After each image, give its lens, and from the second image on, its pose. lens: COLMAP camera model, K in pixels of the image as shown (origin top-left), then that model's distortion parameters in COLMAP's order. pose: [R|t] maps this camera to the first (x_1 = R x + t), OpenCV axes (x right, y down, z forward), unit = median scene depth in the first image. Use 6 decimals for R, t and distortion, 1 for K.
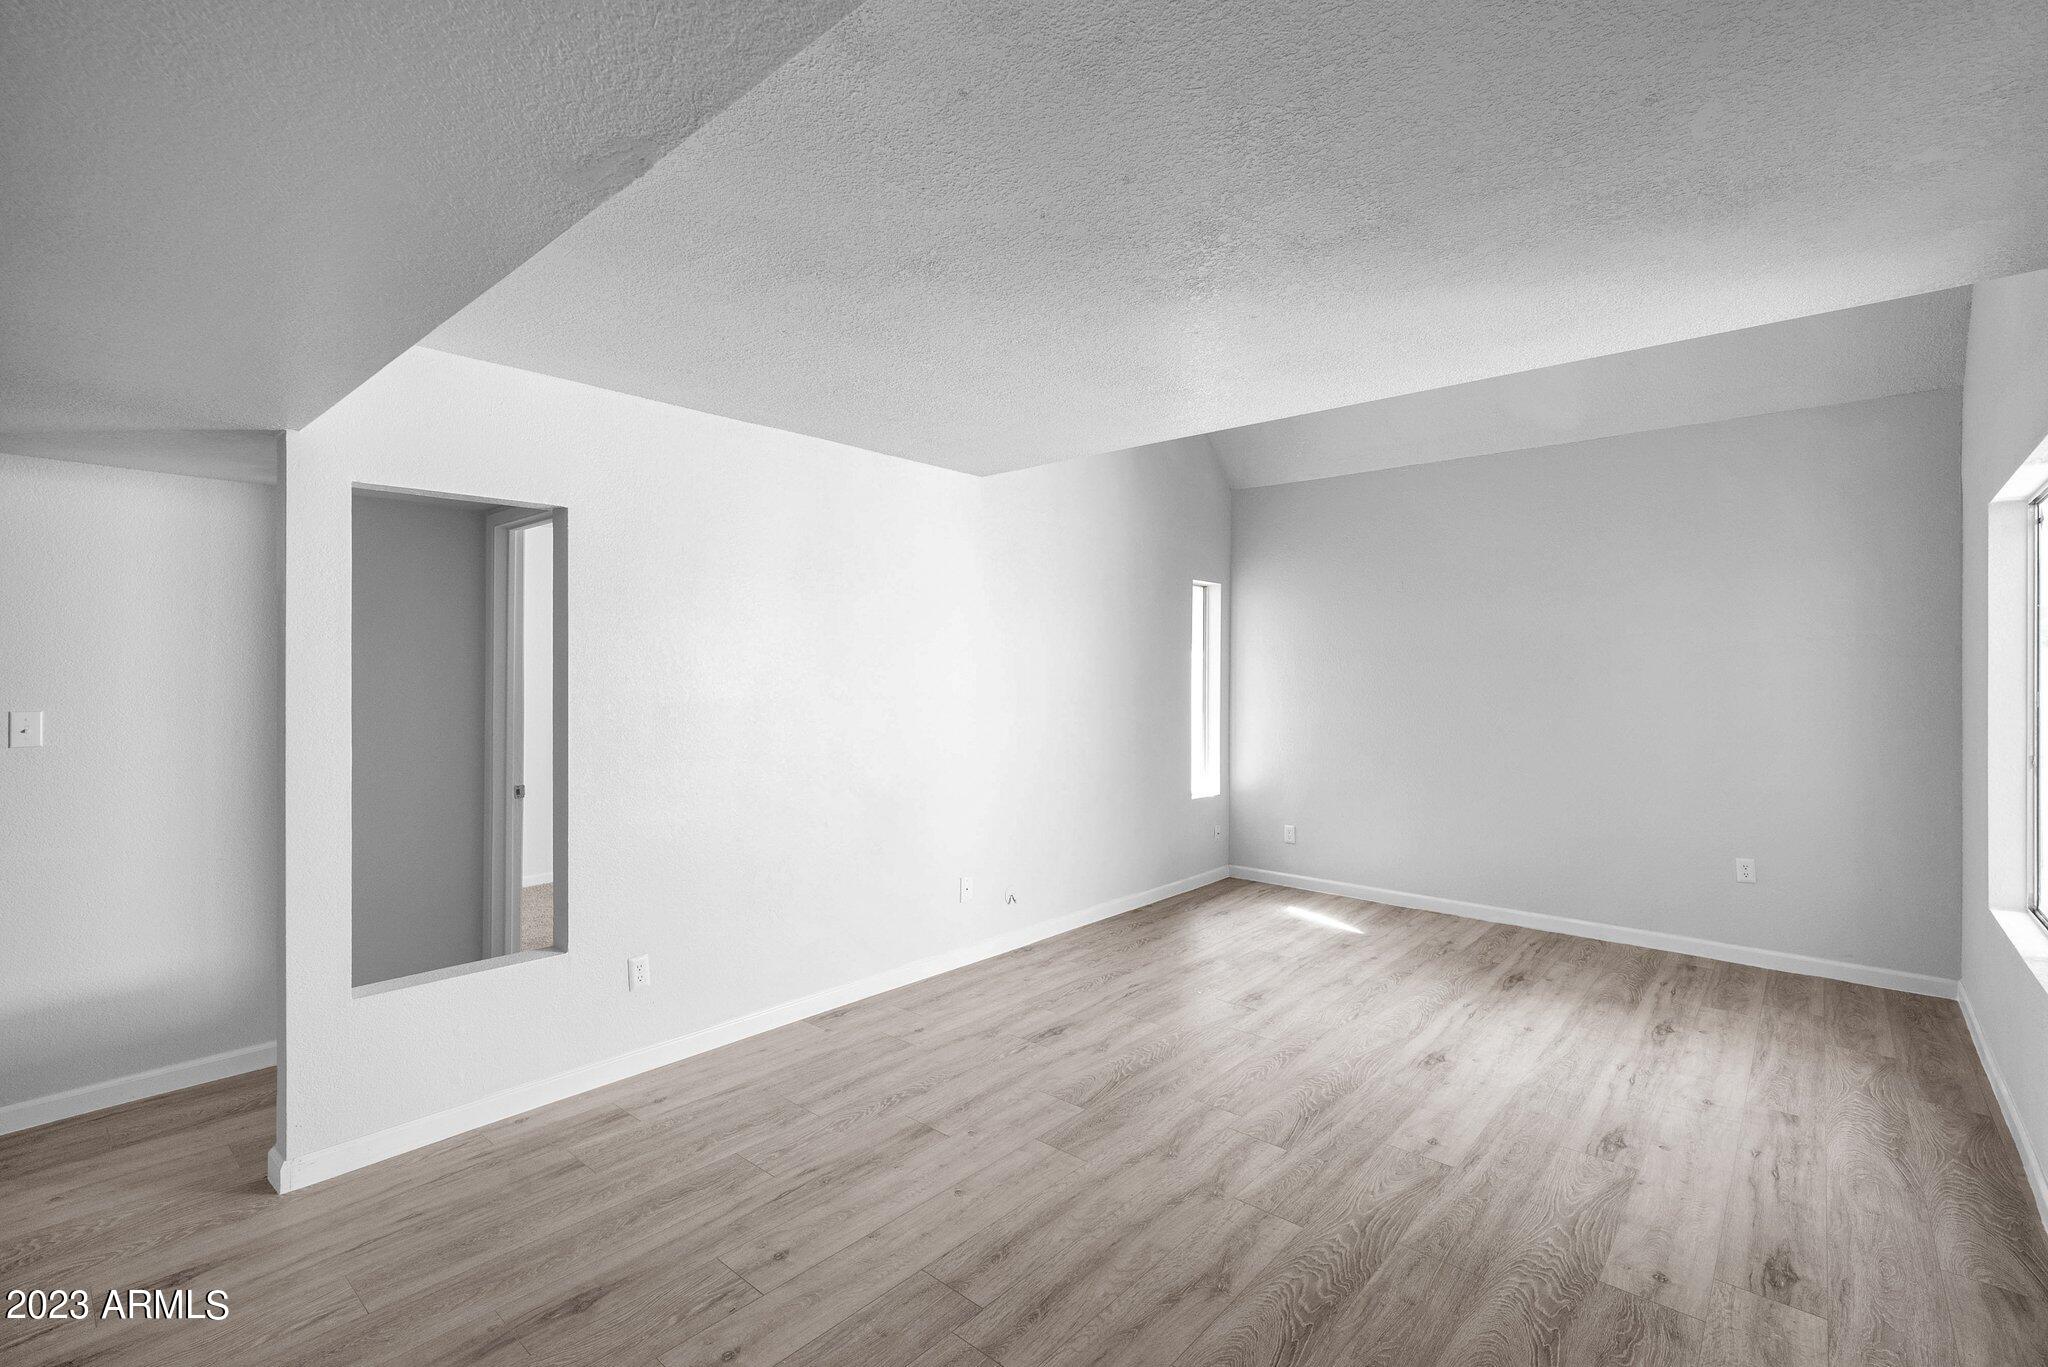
lens RADIAL K [[932.4, 0, 1034.5], [0, 932.4, 692.4], [0, 0, 1]] dist [0.002130, 0.002220]
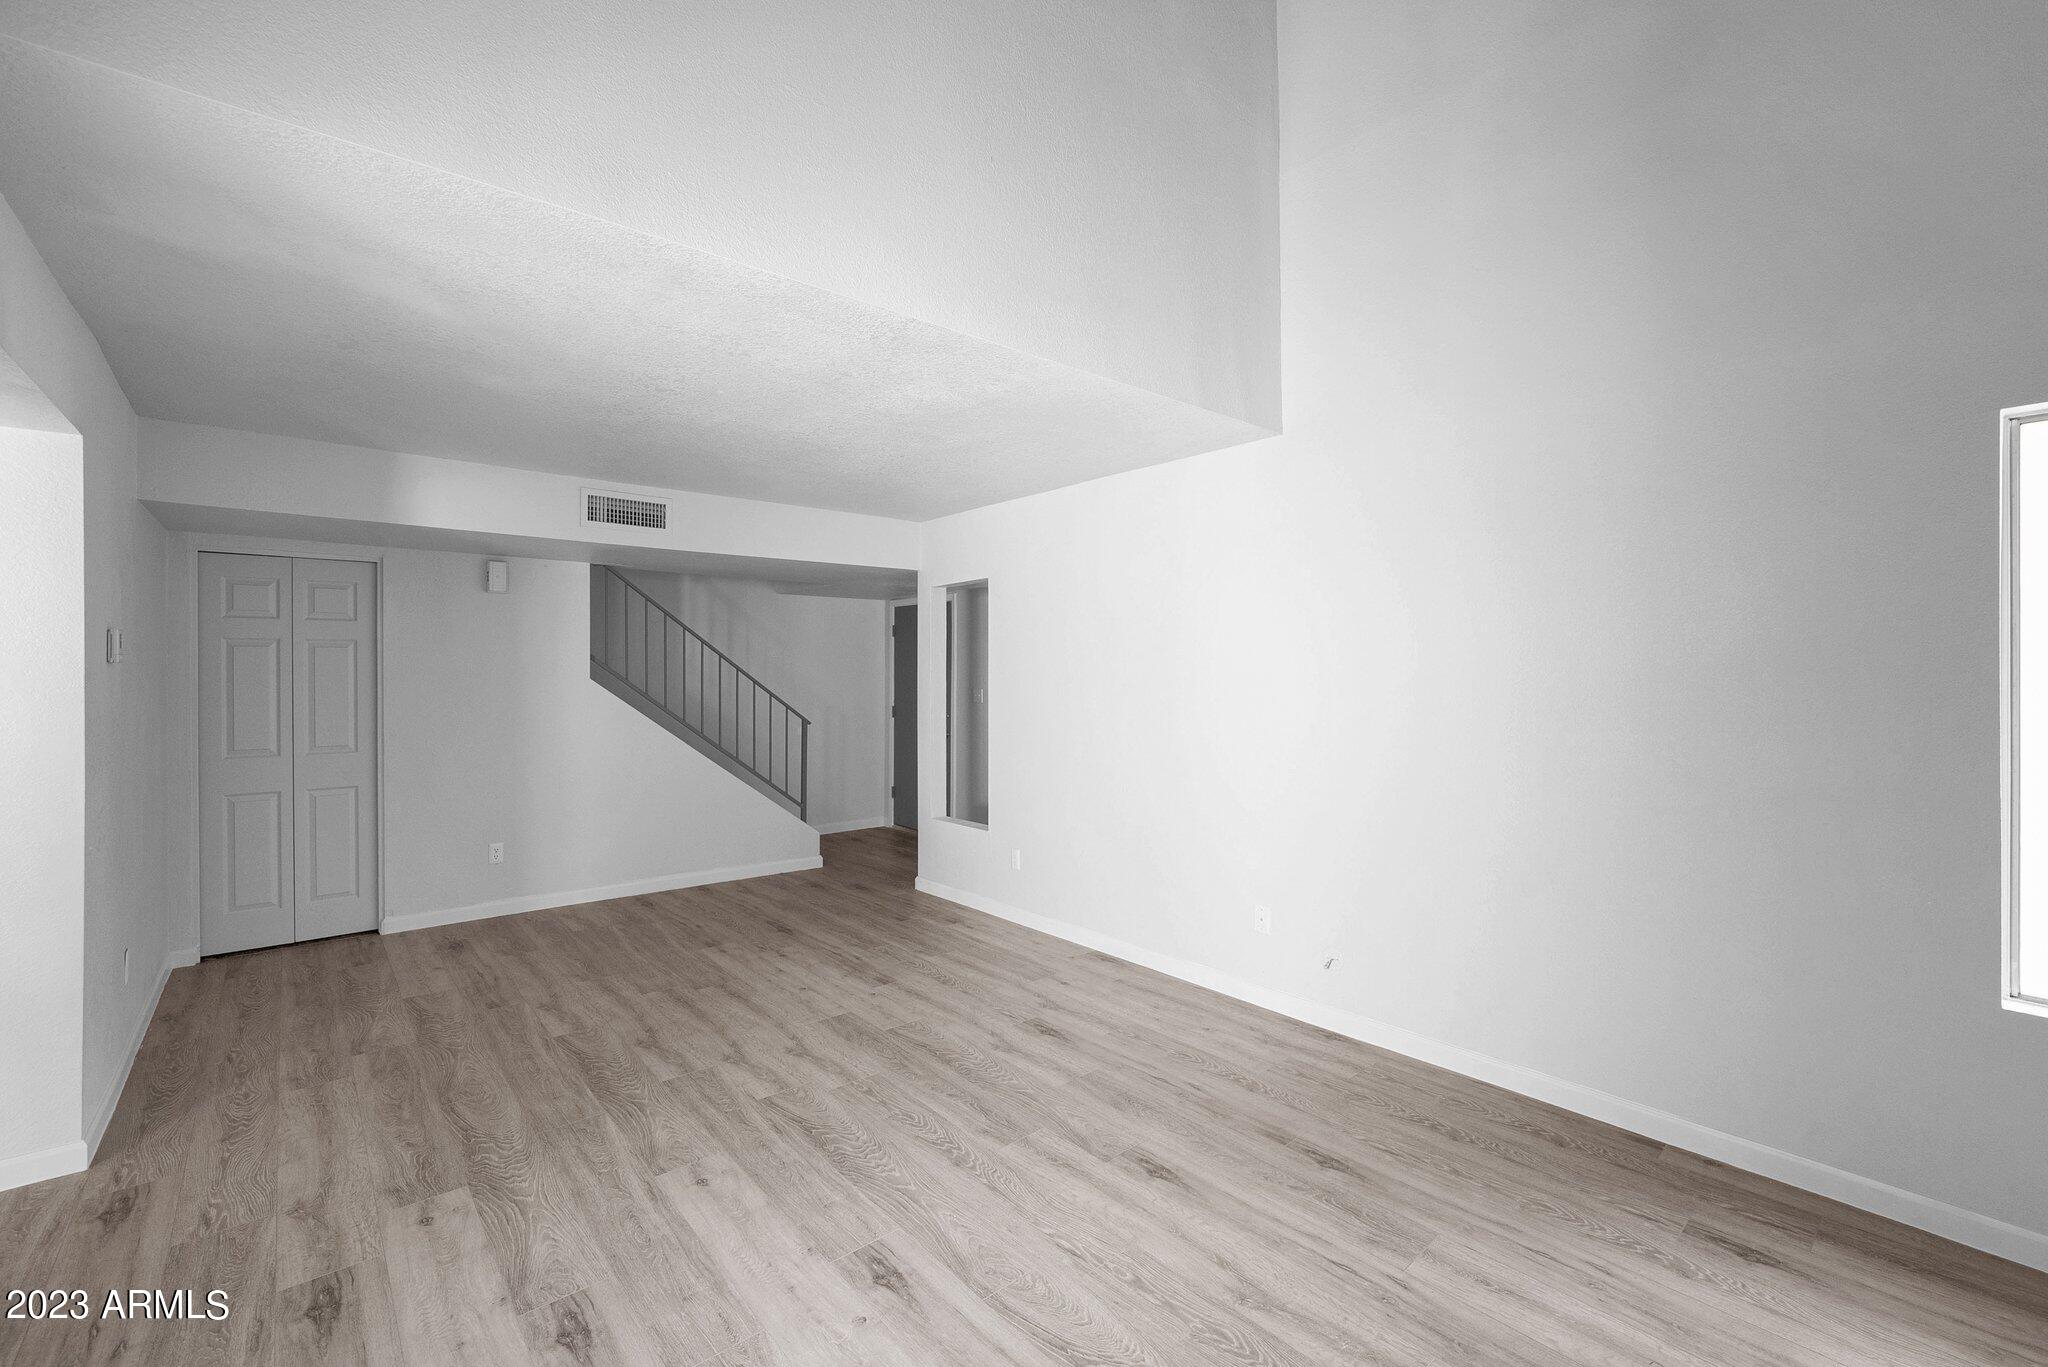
lens RADIAL K [[850.7, 0, 1004.4], [0, 850.7, 676.3], [0, 0, 1]] dist [-0.001715, 0.000503]
pose [[-0.163934, 0.000415, -0.986471, 1.289016], [-0.016249, 0.999863, 0.003121, -0.026614], [0.986337, 0.016540, -0.163905, 1.522420]]
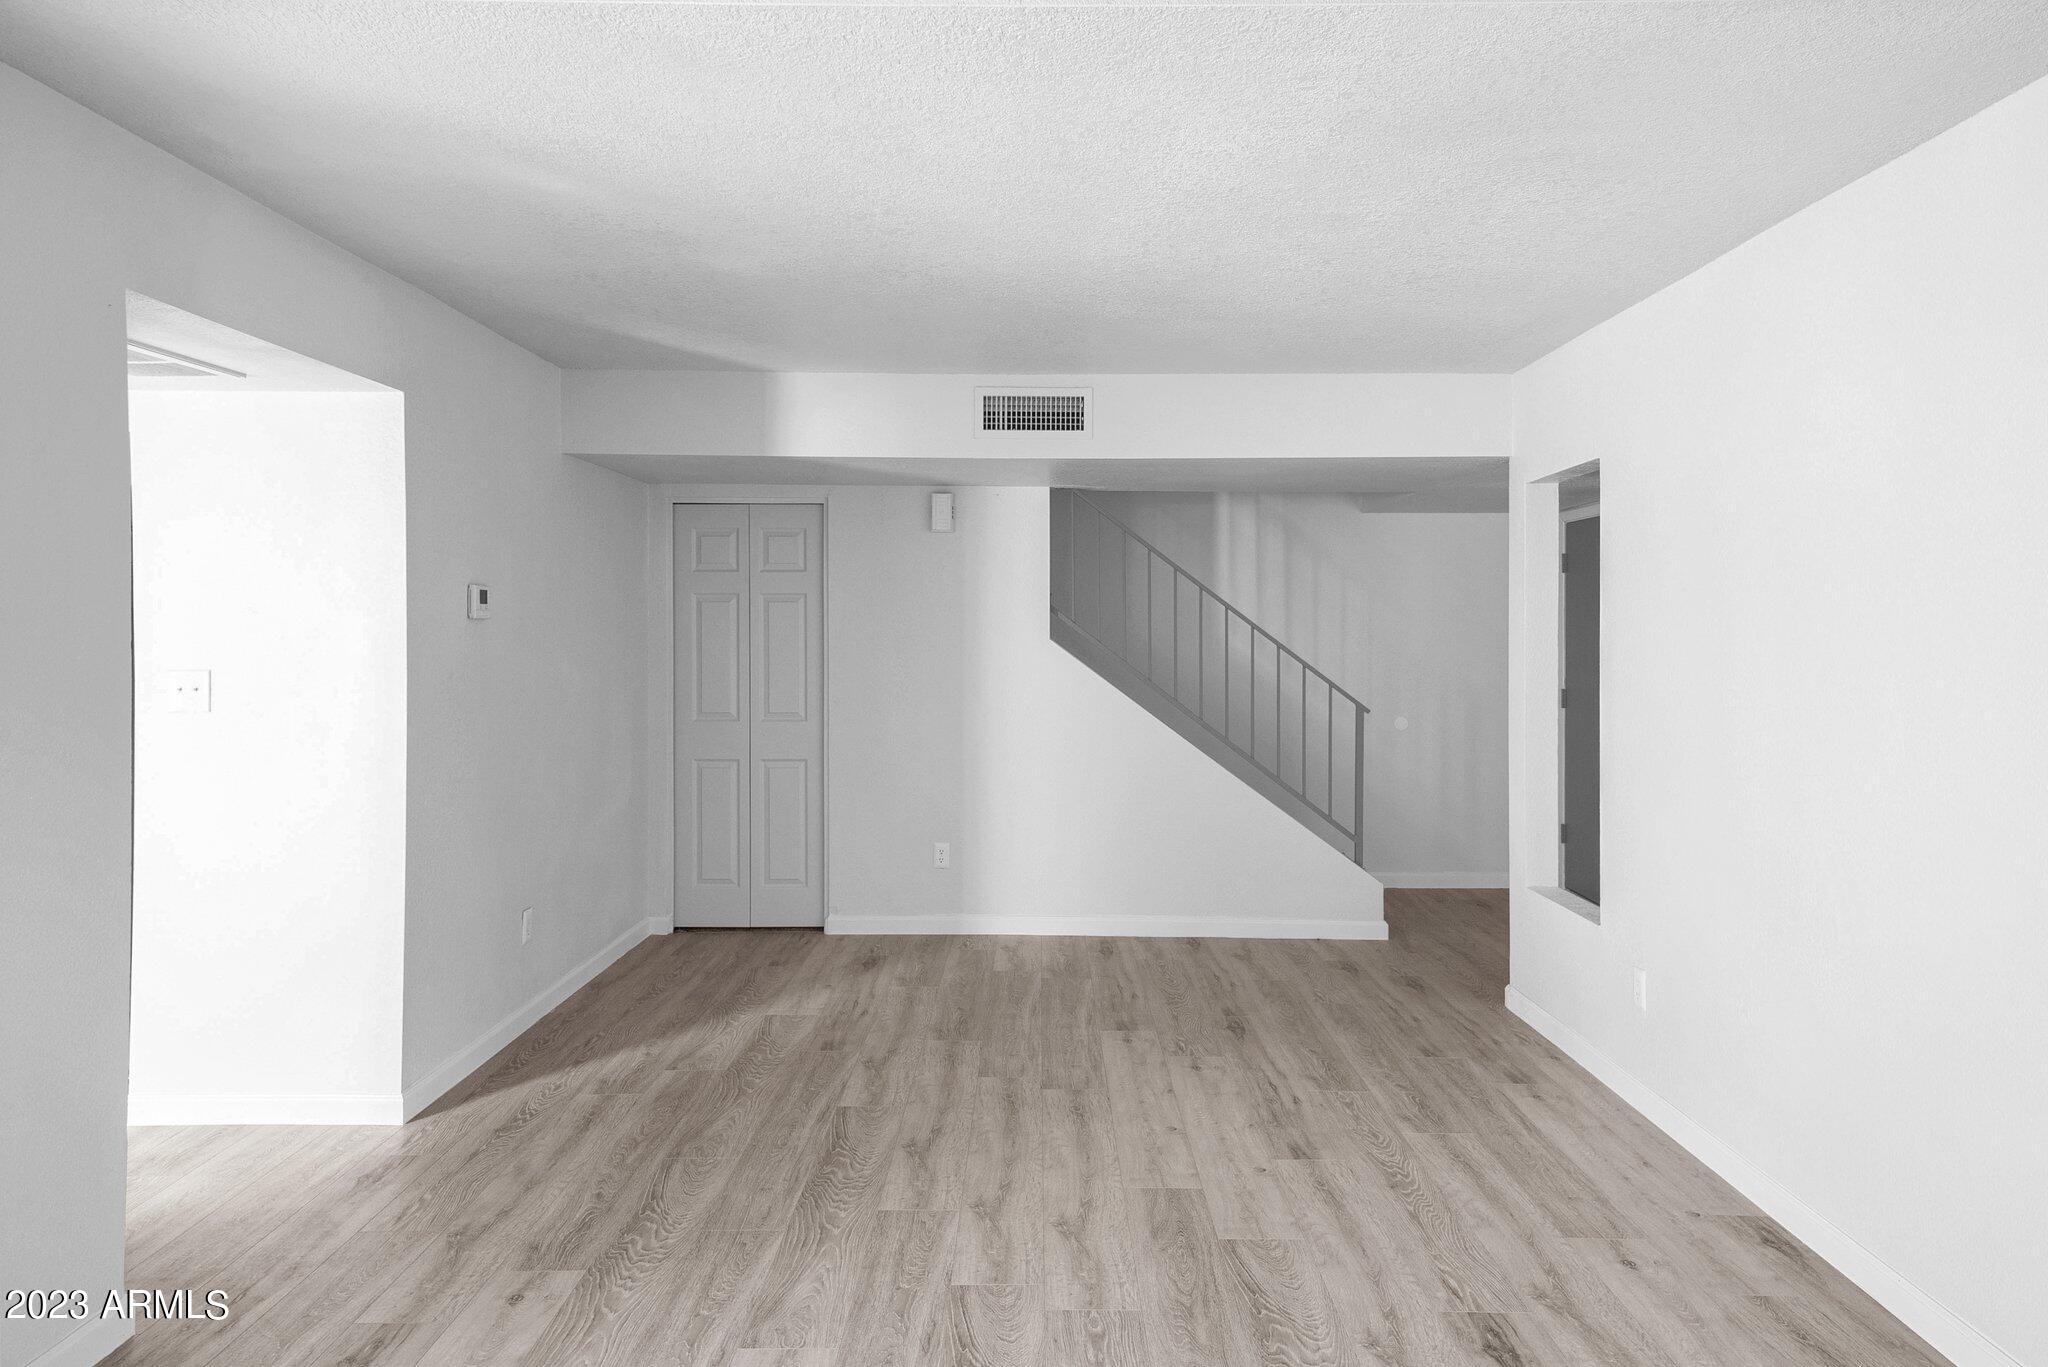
lens RADIAL K [[1195.0, 0, 1043.0], [0, 1195.0, 626.0], [0, 0, 1]] dist [0.024422, 0.001038]
pose [[-0.757609, -0.010364, -0.652626, 0.876561], [-0.016593, 0.999857, 0.003384, -0.029571], [0.652498, 0.013393, -0.757672, 1.838654]]
